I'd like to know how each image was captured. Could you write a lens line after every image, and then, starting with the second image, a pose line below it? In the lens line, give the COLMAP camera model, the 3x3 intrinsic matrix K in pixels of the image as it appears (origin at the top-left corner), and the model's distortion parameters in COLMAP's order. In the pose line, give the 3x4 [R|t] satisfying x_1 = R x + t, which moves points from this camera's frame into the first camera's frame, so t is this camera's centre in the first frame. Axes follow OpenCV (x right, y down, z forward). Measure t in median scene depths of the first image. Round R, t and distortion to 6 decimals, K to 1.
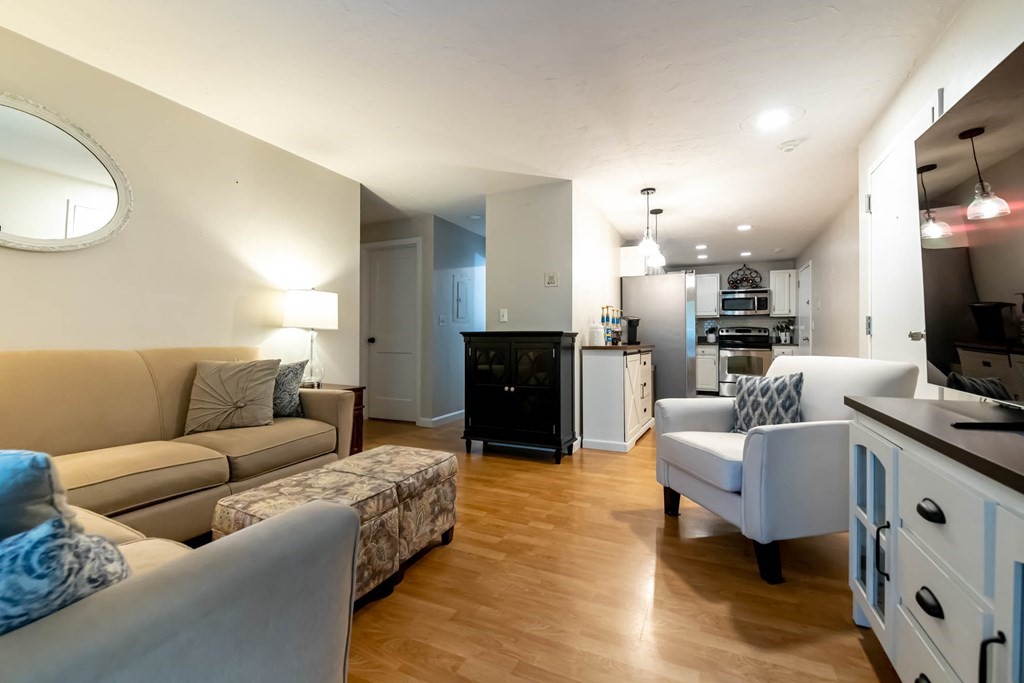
lens RADIAL K [[442.2, 0, 514.2], [0, 442.2, 337.4], [0, 0, 1]] dist [0.000187, -0.000184]
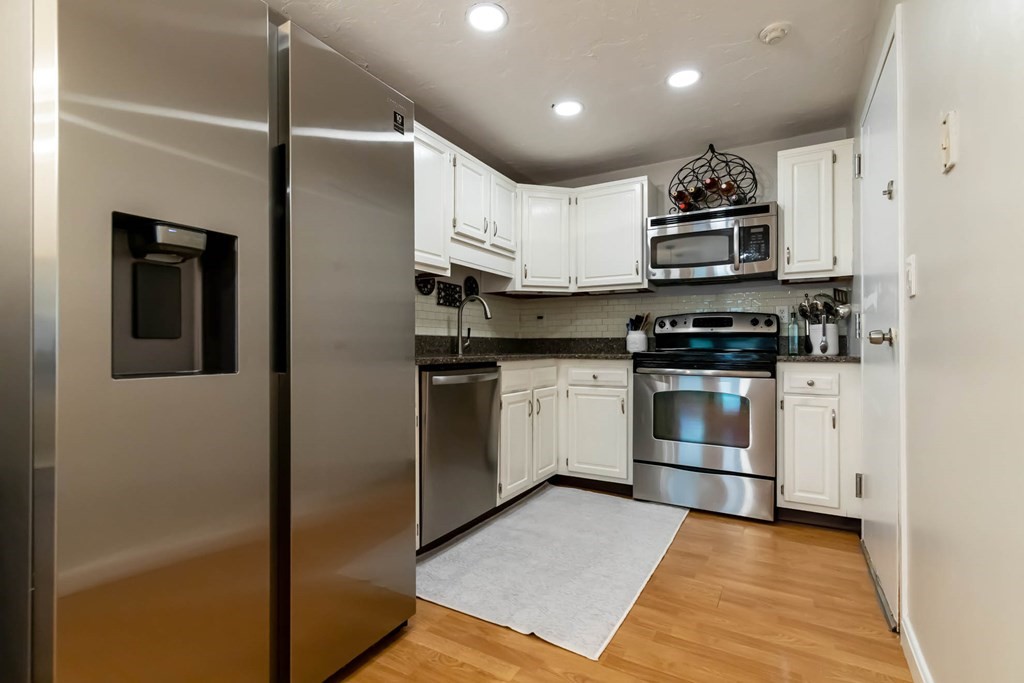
lens RADIAL K [[473.4, 0, 508.8], [0, 473.4, 343.3], [0, 0, 1]] dist [-0.002197, 0.000621]
pose [[0.995113, -0.003125, -0.098697, 0.391895], [0.002576, 0.999980, -0.005696, 0.005729], [0.098713, 0.005414, 0.995101, 0.586738]]
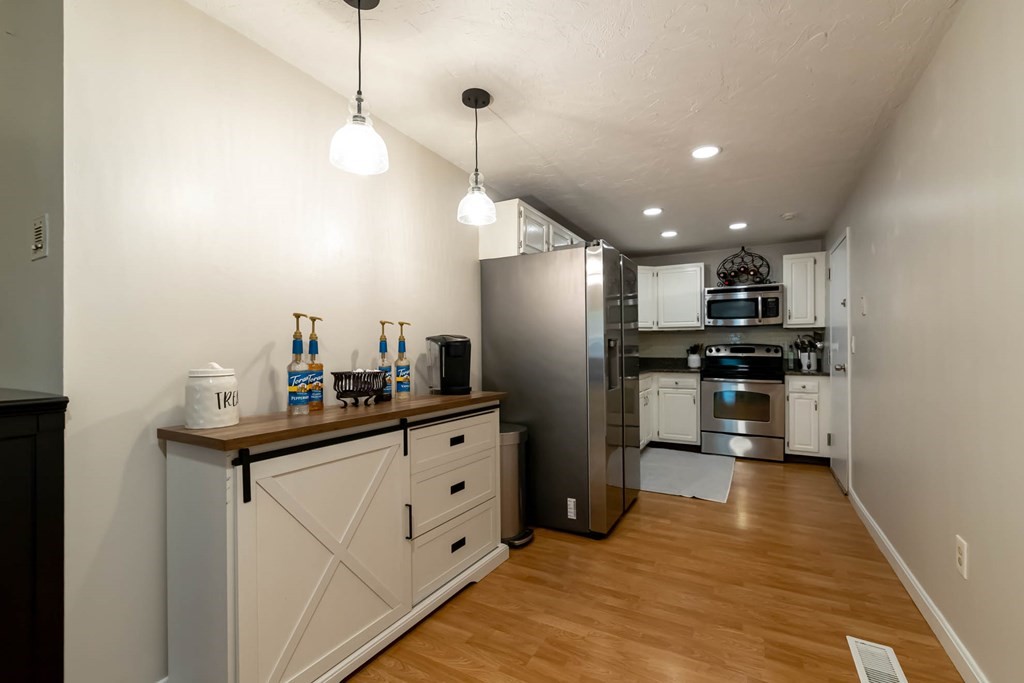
lens RADIAL K [[442.2, 0, 513.6], [0, 442.2, 347.2], [0, 0, 1]] dist [0.000187, -0.000184]
pose [[0.997582, -0.006367, -0.069210, 0.233699], [0.006417, 0.999979, 0.000494, -0.021795], [0.069206, -0.000937, 0.997602, 0.337258]]
